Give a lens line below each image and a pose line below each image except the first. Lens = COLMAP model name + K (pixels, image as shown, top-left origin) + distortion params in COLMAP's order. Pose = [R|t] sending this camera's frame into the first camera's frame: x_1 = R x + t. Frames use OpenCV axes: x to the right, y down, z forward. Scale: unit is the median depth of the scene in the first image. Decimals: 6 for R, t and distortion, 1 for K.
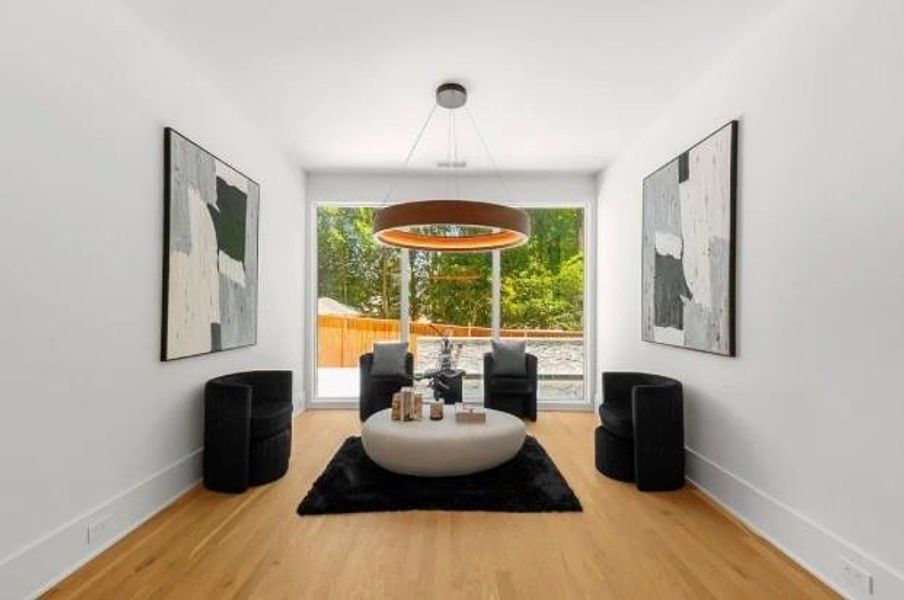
lens RADIAL K [[349.0, 0, 449.6], [0, 349.0, 301.6], [0, 0, 1]] dist [0.002964, 0.000134]
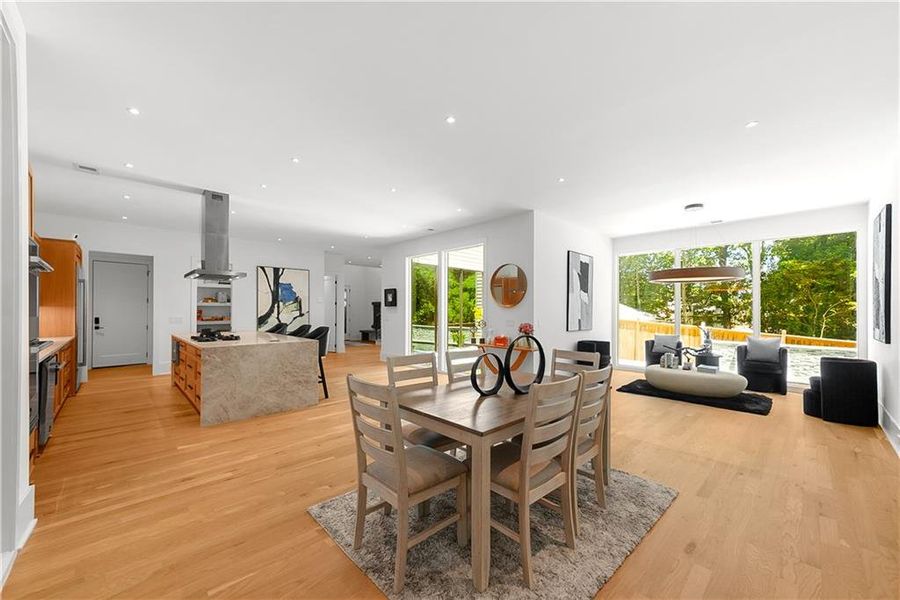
lens RADIAL K [[347.5, 0, 445.8], [0, 347.5, 307.2], [0, 0, 1]] dist [0.002964, 0.000134]
pose [[0.697998, -0.003631, -0.716091, 0.281595], [0.004366, 0.999990, -0.000815, -0.015828], [0.716087, -0.002558, 0.698007, -0.899698]]
